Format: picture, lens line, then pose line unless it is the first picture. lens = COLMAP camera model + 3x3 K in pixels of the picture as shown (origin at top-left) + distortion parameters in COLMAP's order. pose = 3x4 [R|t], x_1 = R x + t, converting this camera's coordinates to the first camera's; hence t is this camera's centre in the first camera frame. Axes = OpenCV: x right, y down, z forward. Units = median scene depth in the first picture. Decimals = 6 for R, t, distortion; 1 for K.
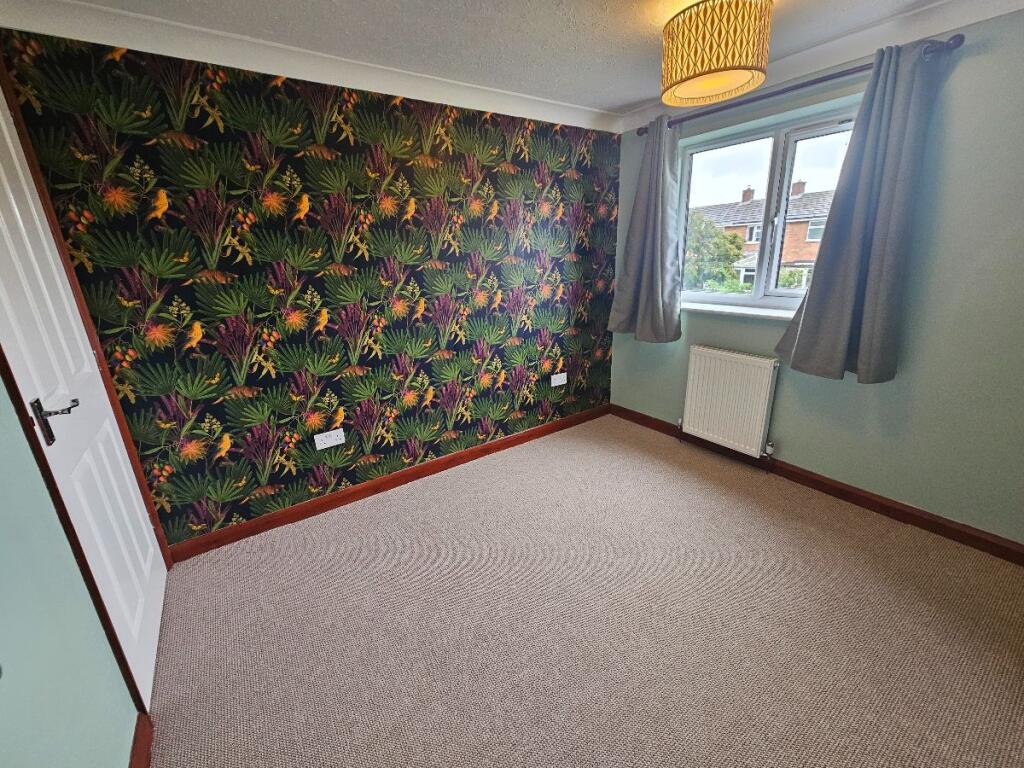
lens RADIAL K [[401.5, 0, 509.0], [0, 401.5, 367.3], [0, 0, 1]] dist [0.001186, 0.000086]
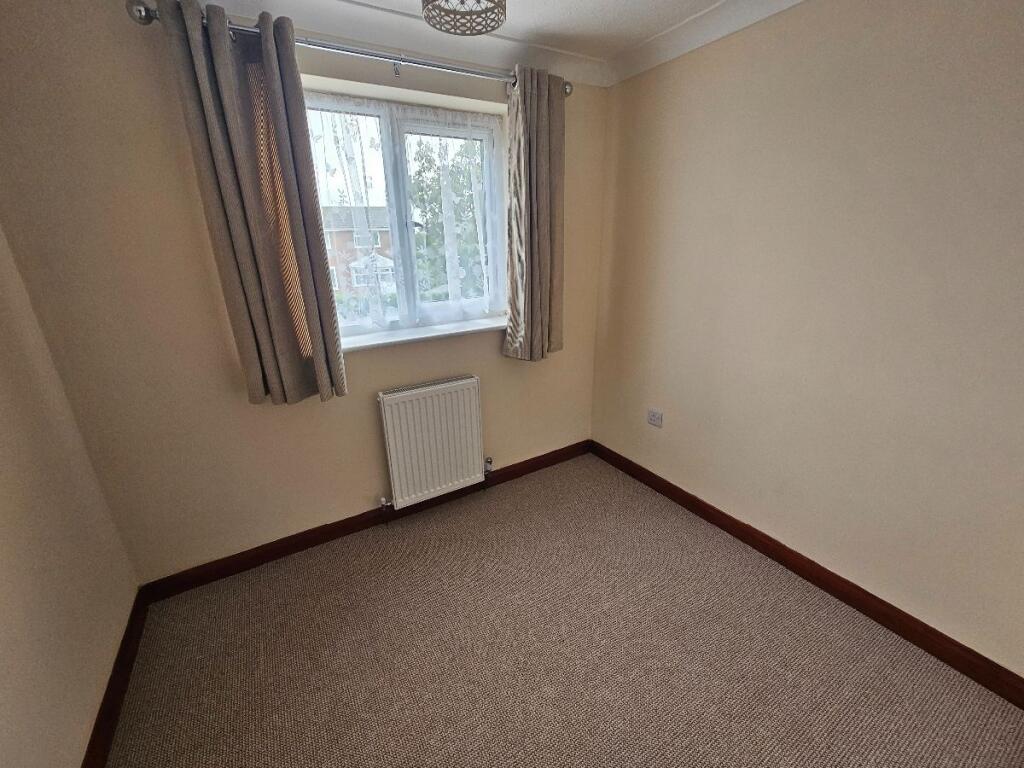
lens RADIAL K [[418.7, 0, 512.0], [0, 418.7, 384.0], [0, 0, 1]] dist [-0.042104, 0.000009]
pose [[0.101515, -0.274052, 0.956342, -0.226698], [0.296575, 0.925934, 0.233857, -0.185091], [-0.949599, 0.259887, 0.175274, 0.710959]]
